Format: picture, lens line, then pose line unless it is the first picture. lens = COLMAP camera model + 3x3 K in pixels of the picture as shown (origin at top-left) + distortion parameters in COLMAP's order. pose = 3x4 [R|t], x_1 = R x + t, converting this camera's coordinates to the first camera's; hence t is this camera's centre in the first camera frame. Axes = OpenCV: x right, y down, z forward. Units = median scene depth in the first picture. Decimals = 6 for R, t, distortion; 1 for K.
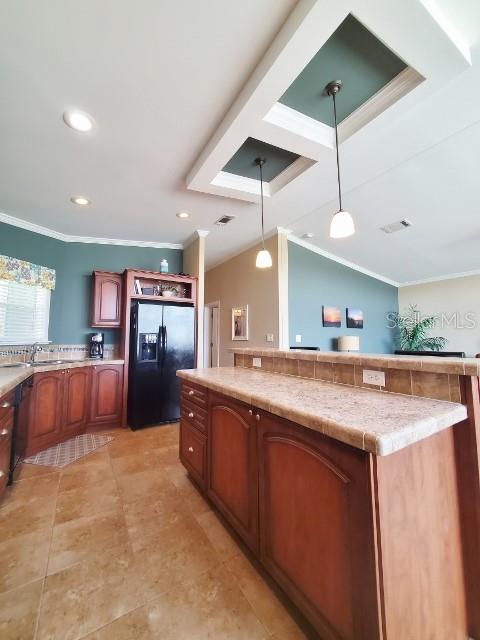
lens RADIAL K [[253.9, 0, 238.2], [0, 253.9, 317.5], [0, 0, 1]] dist [0.003333, -0.000009]
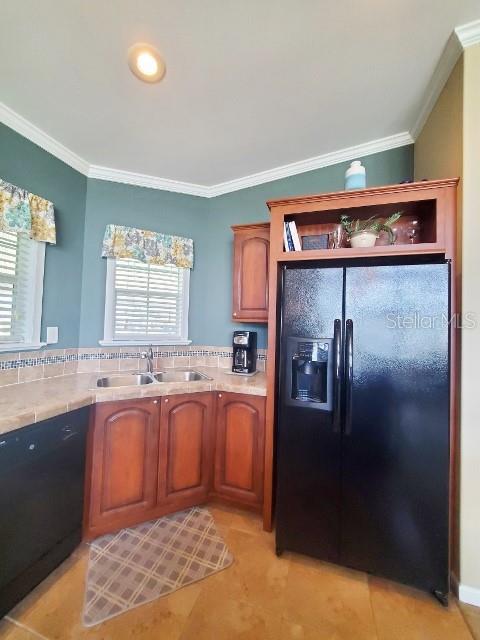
lens RADIAL K [[253.9, 0, 238.2], [0, 253.9, 317.5], [0, 0, 1]] dist [0.003333, -0.000009]
pose [[0.649532, -0.004702, -0.760319, -0.121929], [0.032751, 0.999226, 0.021799, 0.018659], [0.759628, -0.039061, 0.649184, 0.714400]]
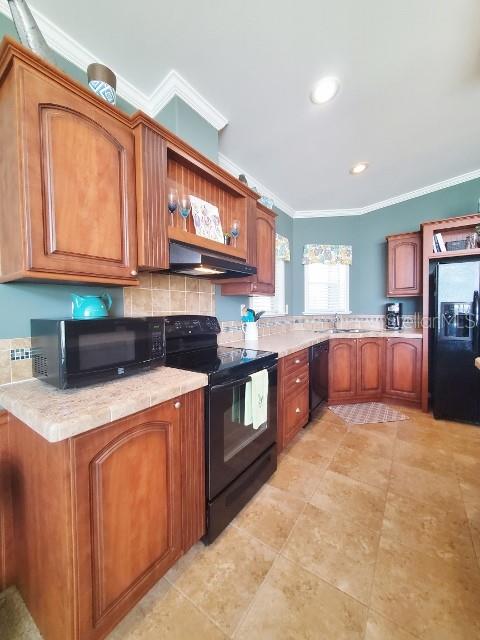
lens RADIAL K [[253.9, 0, 238.2], [0, 253.9, 317.5], [0, 0, 1]] dist [0.003333, -0.000009]
pose [[0.399902, 0.027050, -0.916159, 0.091574], [0.089179, 0.993674, 0.068265, -0.001070], [0.912209, -0.109001, 0.394960, 0.119844]]
